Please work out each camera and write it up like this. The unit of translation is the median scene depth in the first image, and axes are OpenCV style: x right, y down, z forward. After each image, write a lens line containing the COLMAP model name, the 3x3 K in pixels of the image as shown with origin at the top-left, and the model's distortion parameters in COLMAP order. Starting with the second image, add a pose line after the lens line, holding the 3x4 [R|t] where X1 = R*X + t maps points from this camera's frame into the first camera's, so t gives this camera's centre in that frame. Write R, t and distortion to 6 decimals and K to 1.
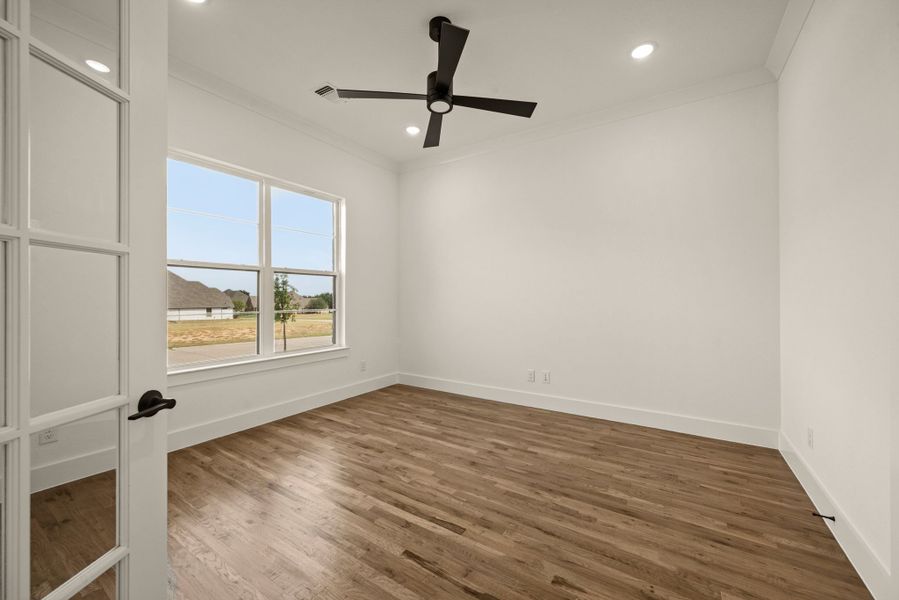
lens RADIAL K [[349.5, 0, 443.8], [0, 349.5, 300.9], [0, 0, 1]] dist [-0.000446, -0.000027]
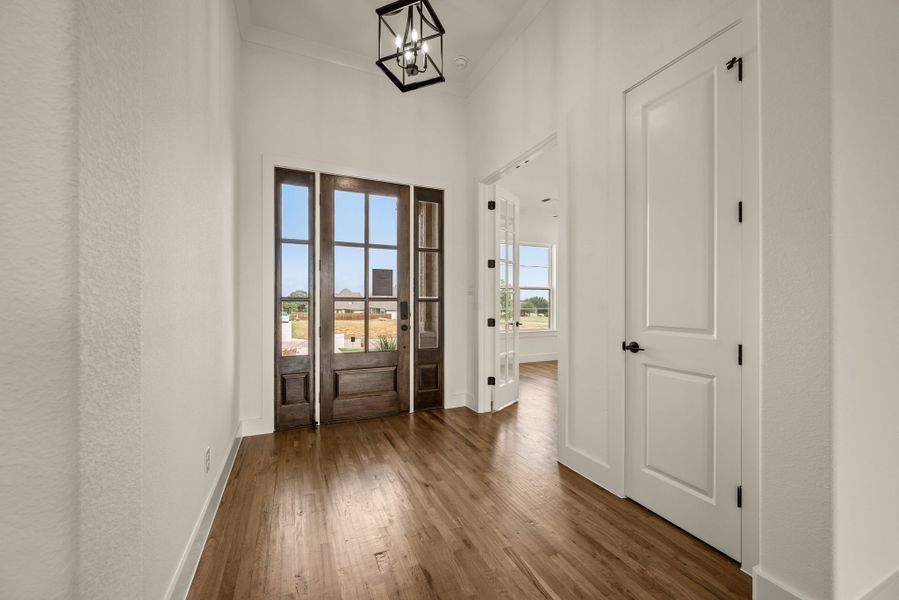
lens RADIAL K [[349.5, 0, 443.8], [0, 349.5, 300.9], [0, 0, 1]] dist [-0.000446, -0.000027]
pose [[0.836395, -0.000267, -0.548127, 0.208545], [-0.005731, 0.999941, -0.009232, 0.003714], [0.548097, 0.010863, 0.836344, -0.773990]]
